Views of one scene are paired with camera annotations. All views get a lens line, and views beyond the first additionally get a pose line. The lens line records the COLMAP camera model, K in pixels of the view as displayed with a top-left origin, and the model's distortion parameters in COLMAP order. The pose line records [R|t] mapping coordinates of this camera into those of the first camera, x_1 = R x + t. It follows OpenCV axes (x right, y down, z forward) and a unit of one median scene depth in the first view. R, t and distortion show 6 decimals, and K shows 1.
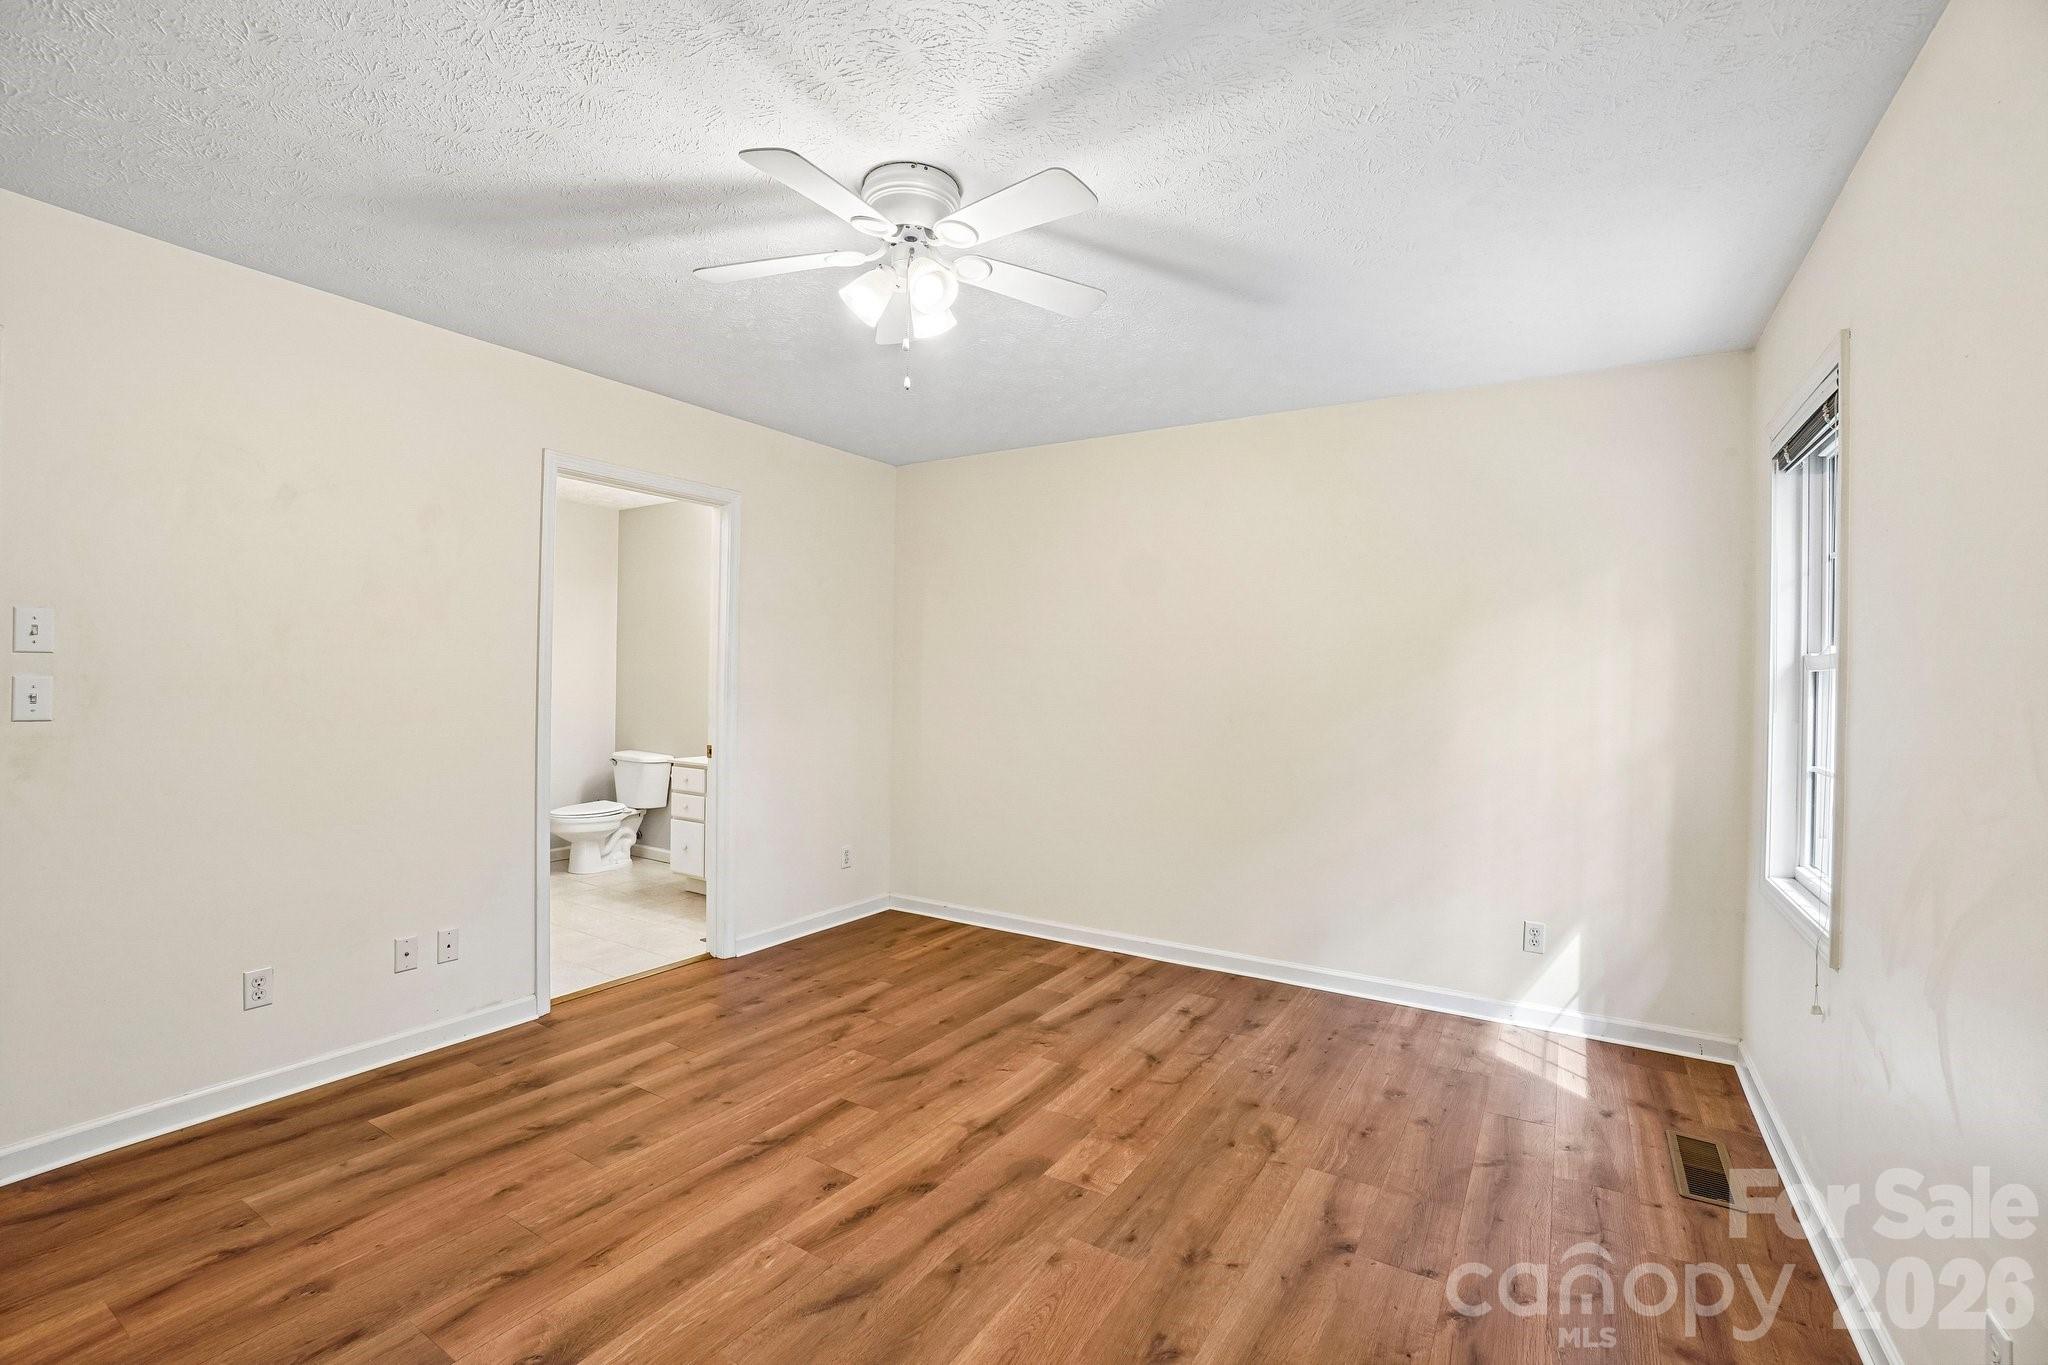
lens RADIAL K [[900.5, 0, 1016.3], [0, 900.5, 679.0], [0, 0, 1]] dist [-0.063724, 0.022545]
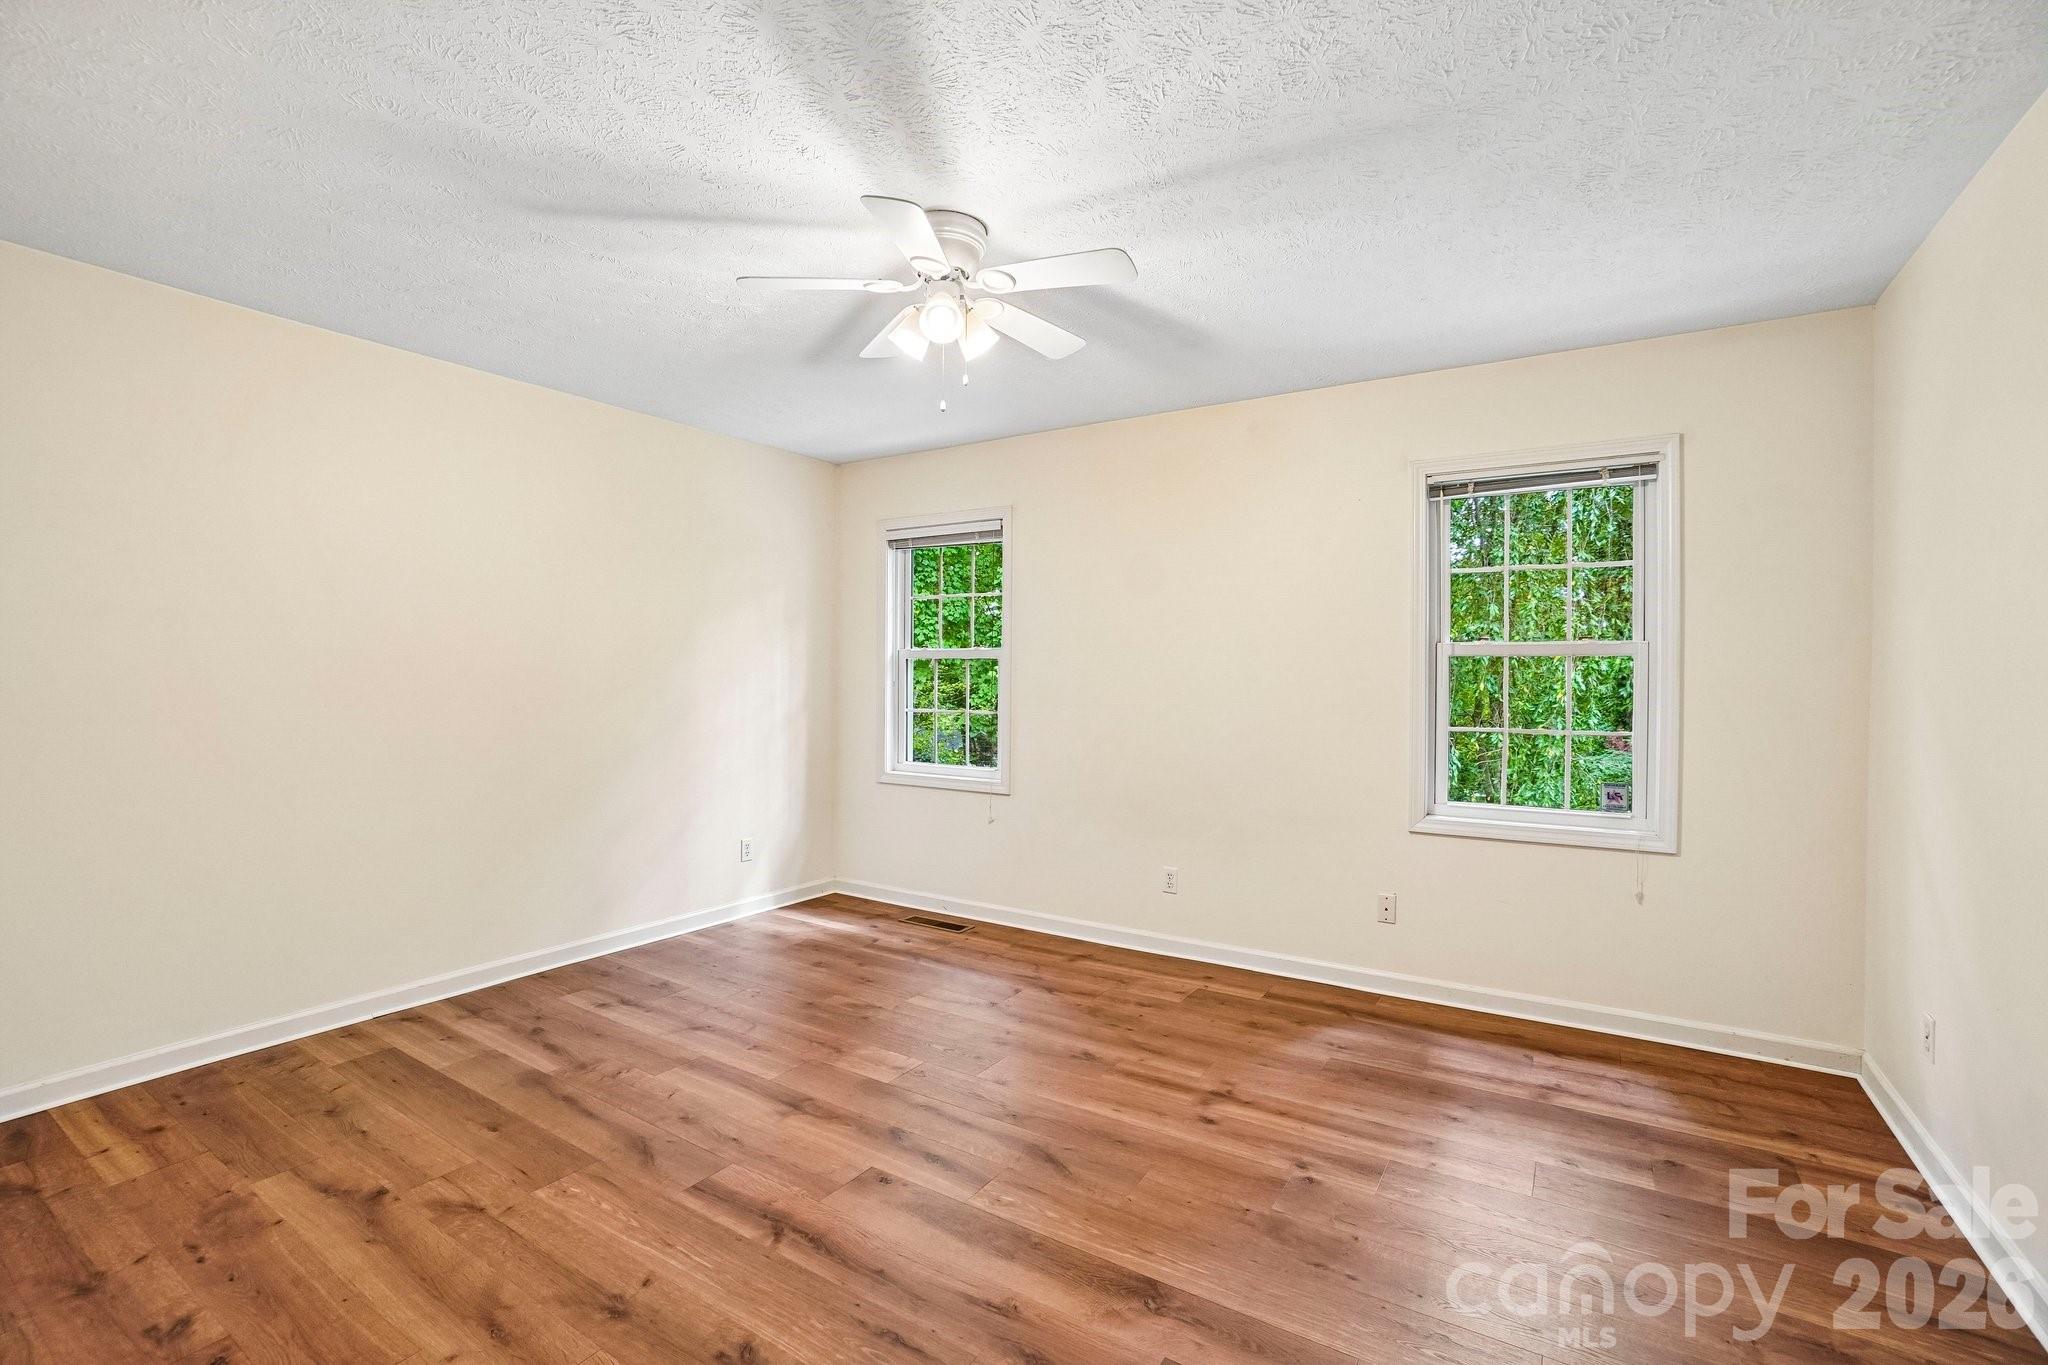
lens RADIAL K [[900.5, 0, 1016.3], [0, 900.5, 679.0], [0, 0, 1]] dist [-0.063724, 0.022545]
pose [[0.006641, -0.021009, 0.999757, -0.787049], [-0.007974, 0.999746, 0.021062, -0.006892], [-0.999946, -0.008112, 0.006472, 0.561296]]
